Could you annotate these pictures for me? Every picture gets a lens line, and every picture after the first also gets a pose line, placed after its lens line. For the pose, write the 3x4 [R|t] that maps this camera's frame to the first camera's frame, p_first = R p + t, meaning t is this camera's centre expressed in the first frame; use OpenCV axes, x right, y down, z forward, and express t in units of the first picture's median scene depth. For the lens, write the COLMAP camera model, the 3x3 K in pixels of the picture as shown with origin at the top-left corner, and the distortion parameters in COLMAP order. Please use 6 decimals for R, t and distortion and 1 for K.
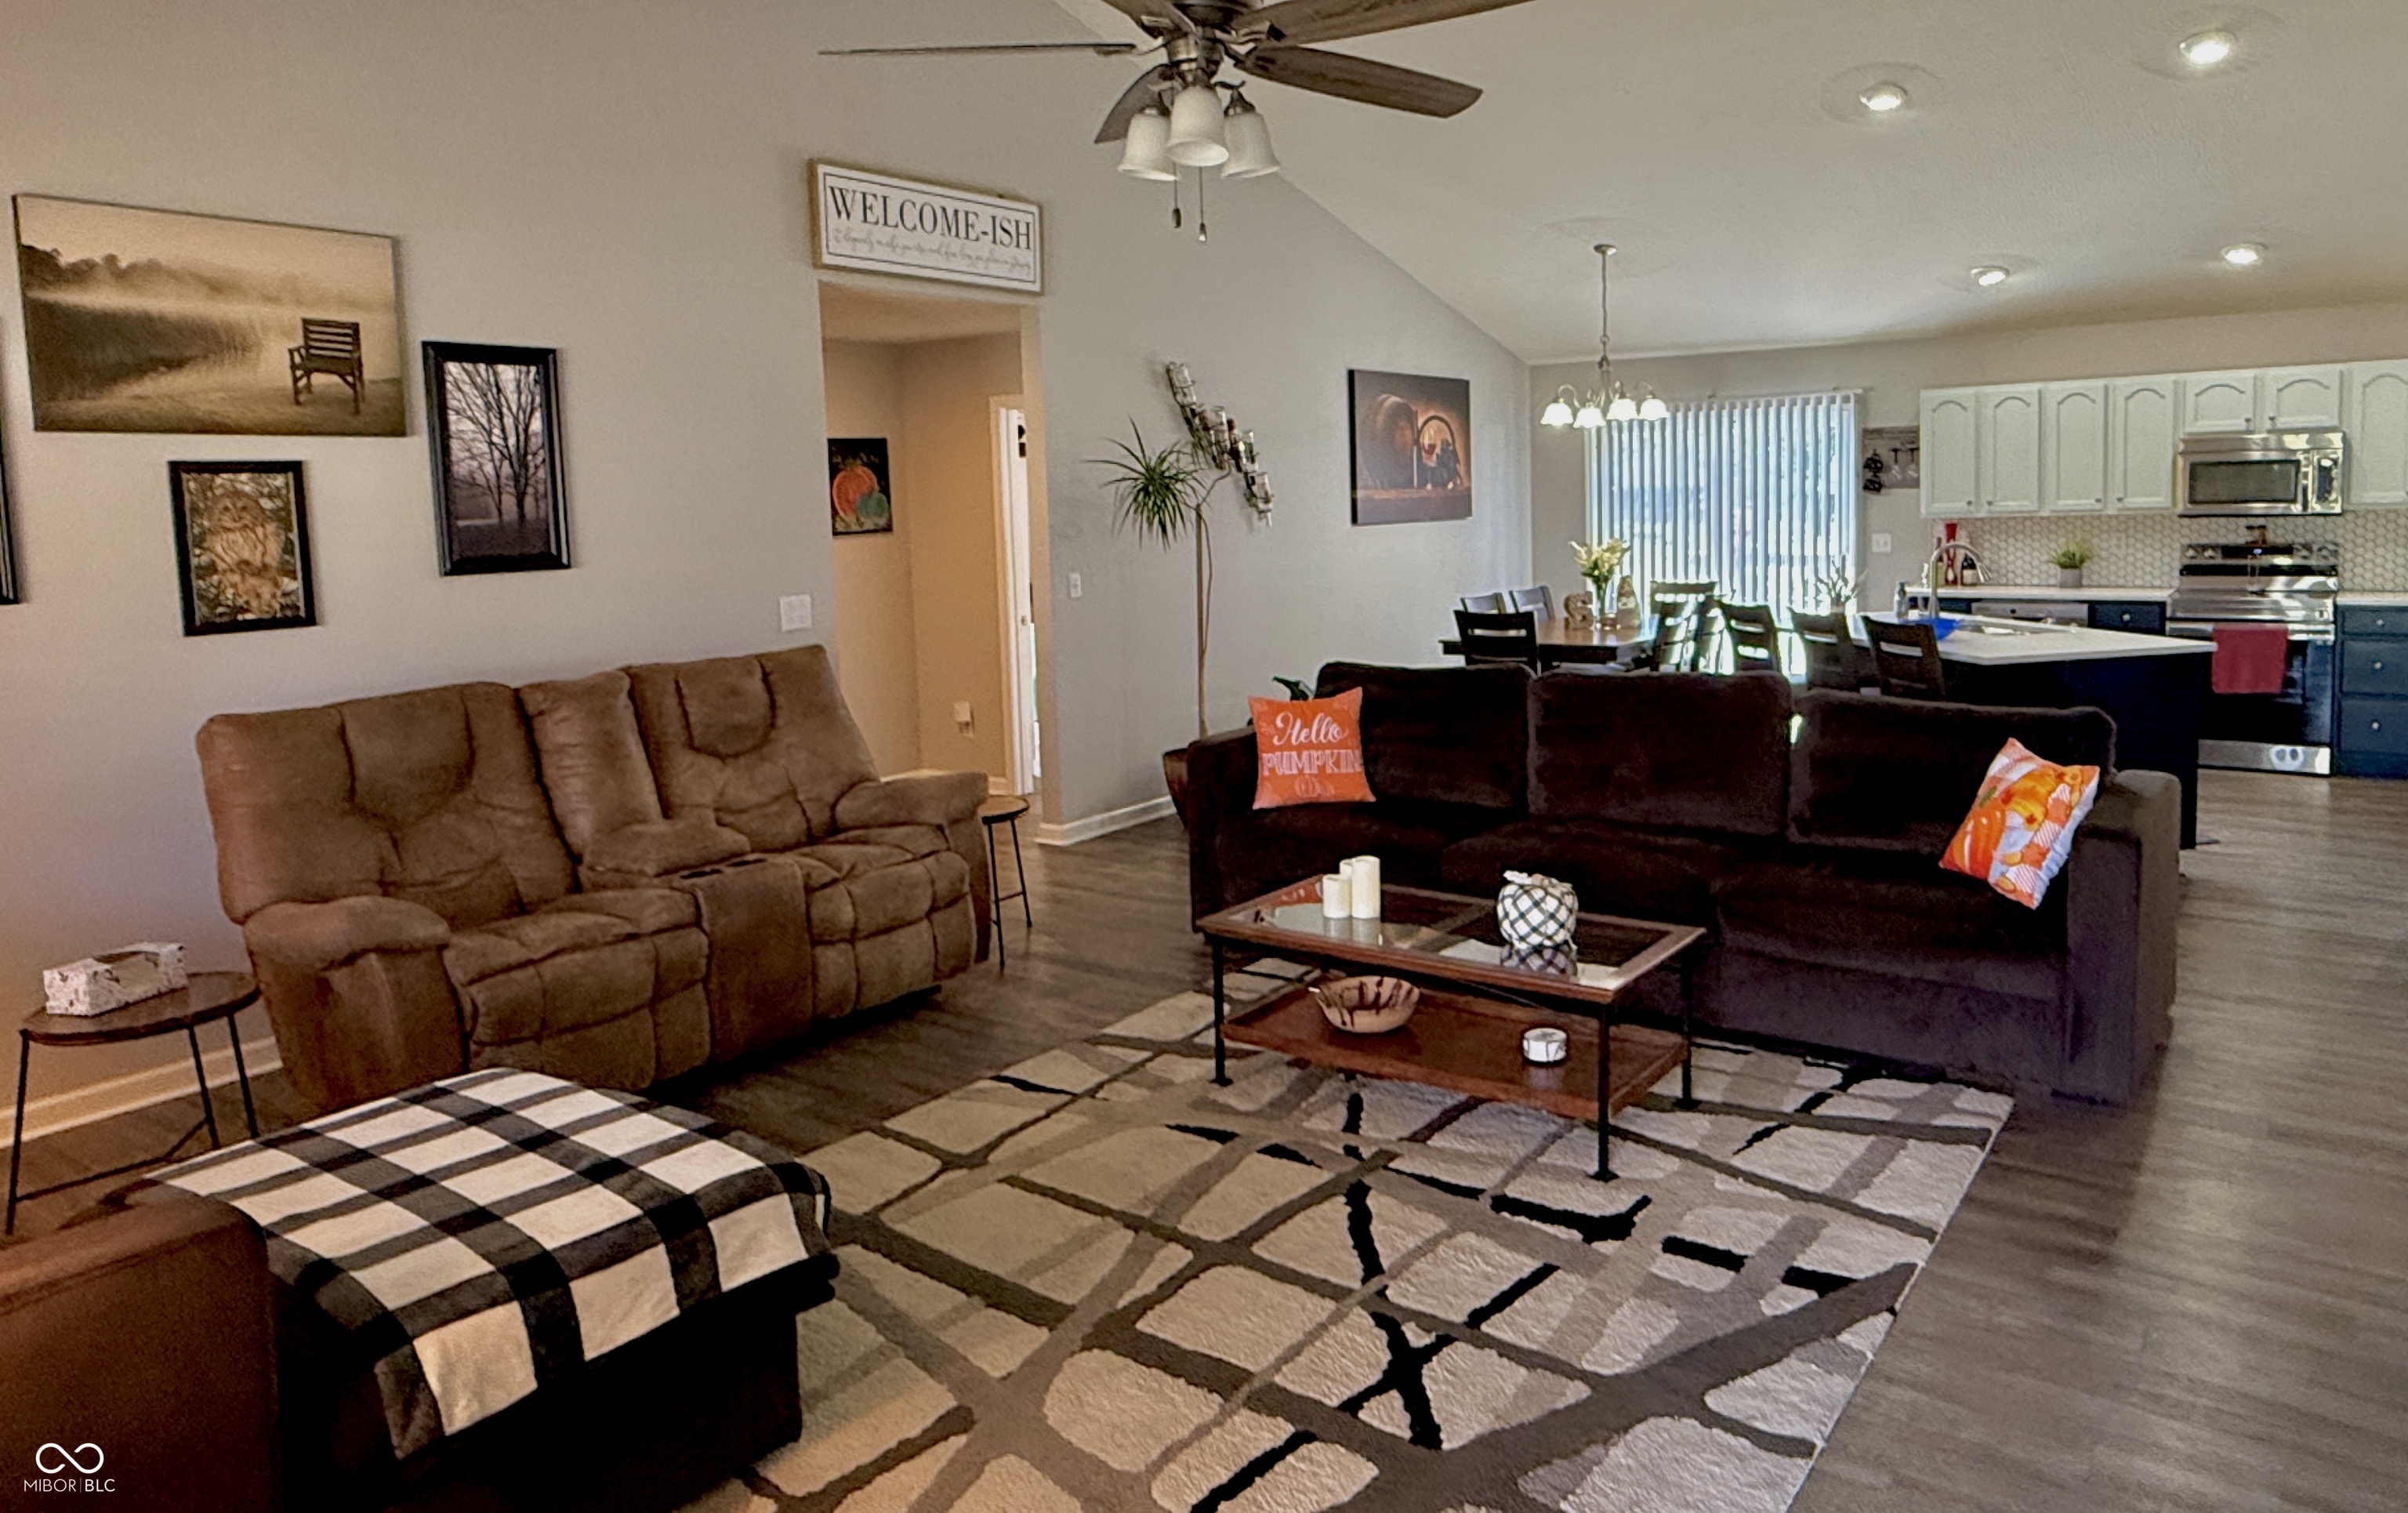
lens RADIAL K [[1558.5, 0, 1332.0], [0, 1558.5, 625.9], [0, 0, 1]] dist [0.001773, -0.000504]
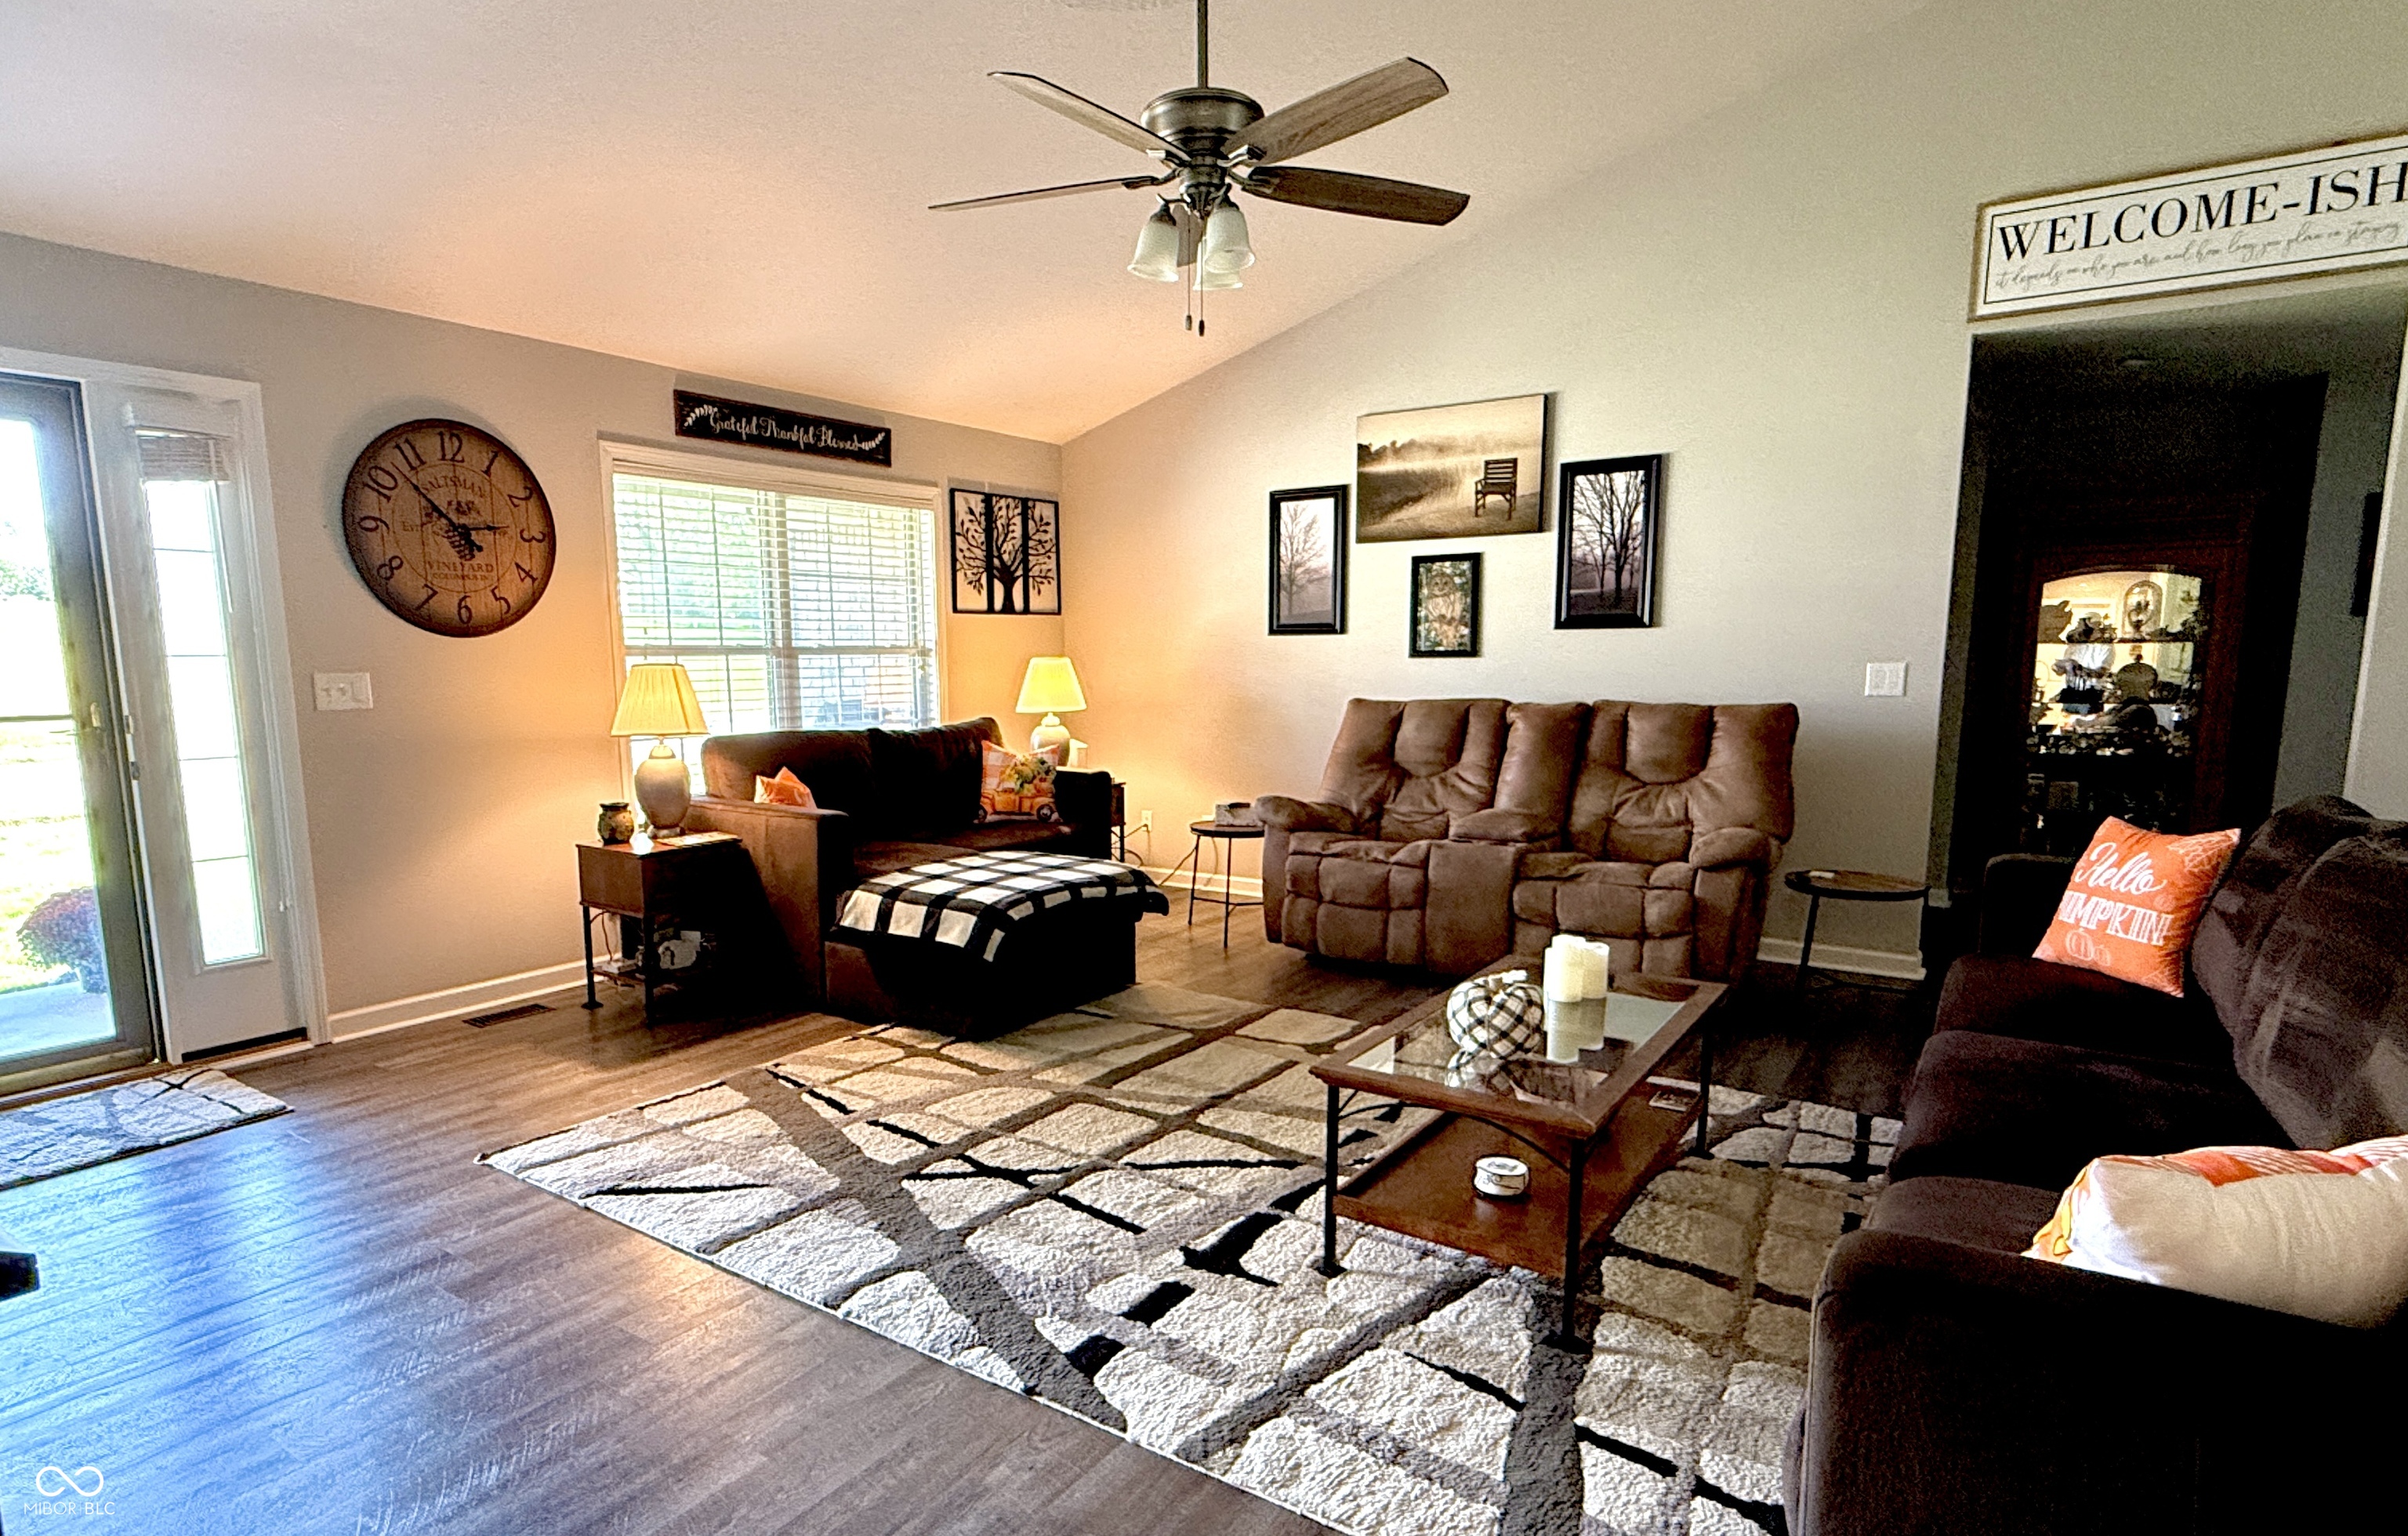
lens RADIAL K [[1270.9, 0, 1122.7], [0, 1270.9, 849.9], [0, 0, 1]] dist [0.001529, -0.000665]
pose [[-0.030697, 0.179259, -0.983323, 0.659940], [-0.077680, 0.980383, 0.181148, -0.013960], [0.996506, 0.081945, -0.016170, 0.654547]]
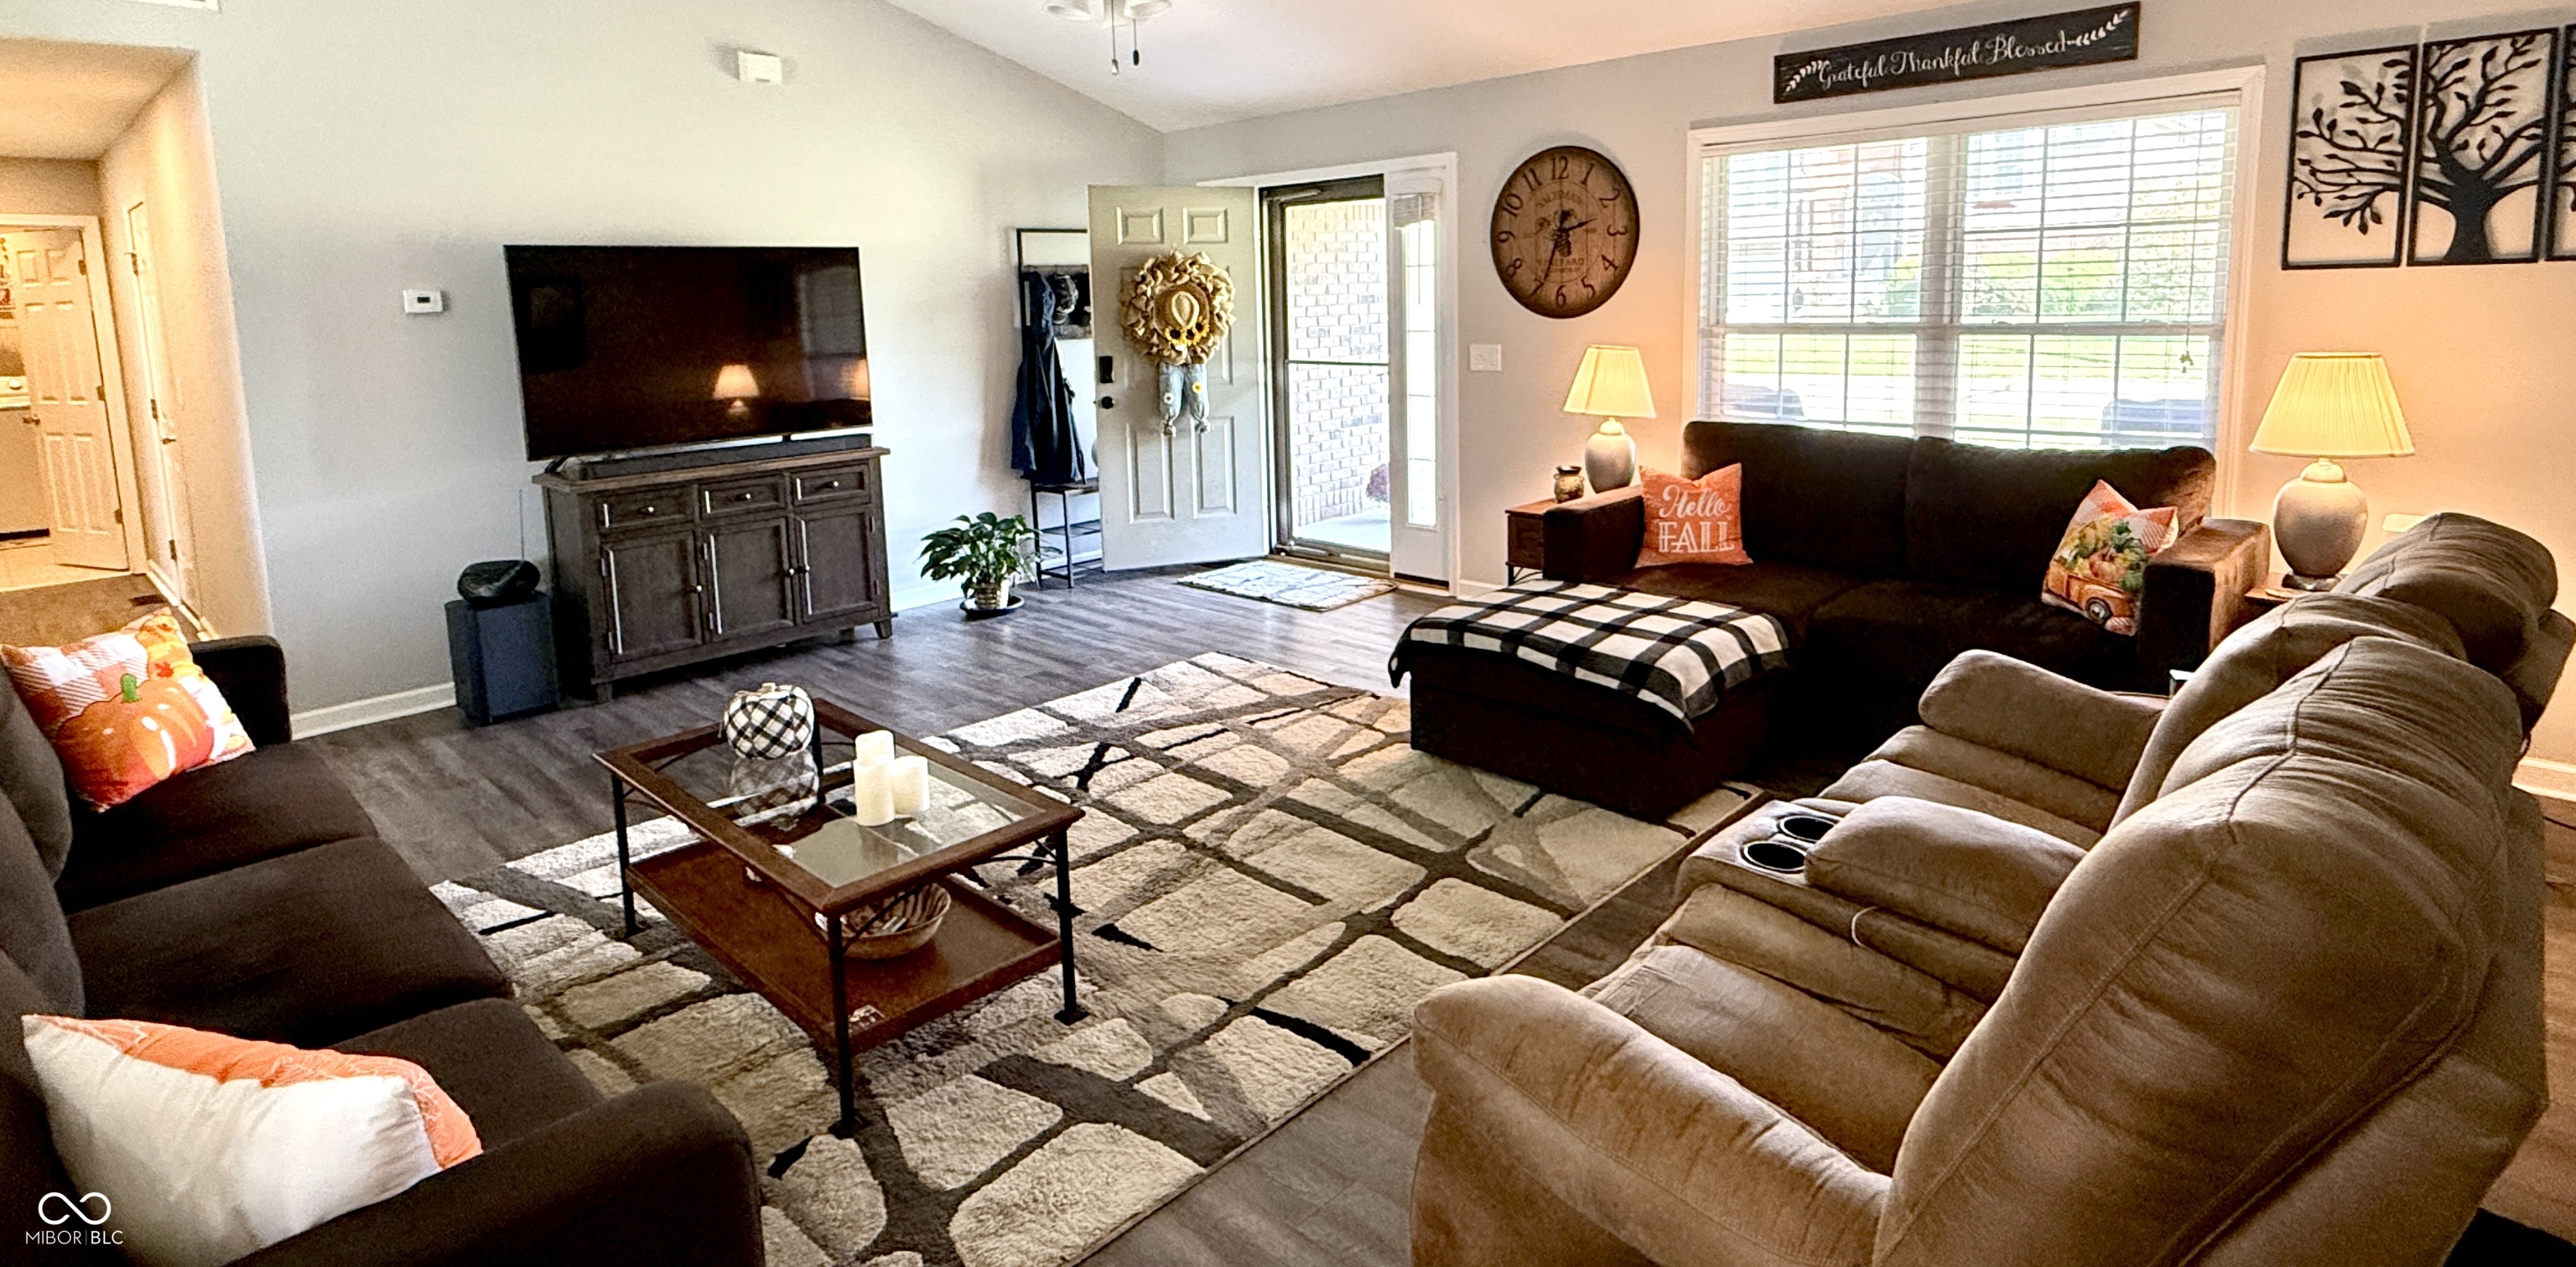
lens RADIAL K [[1294.7, 0, 1295.8], [0, 1294.7, 456.4], [0, 0, 1]] dist [0.004345, 0.000340]
pose [[-0.983958, 0.028386, 0.176126, -0.271678], [0.064672, 0.976861, 0.203863, -0.096988], [-0.166264, 0.211984, -0.963026, 1.375915]]
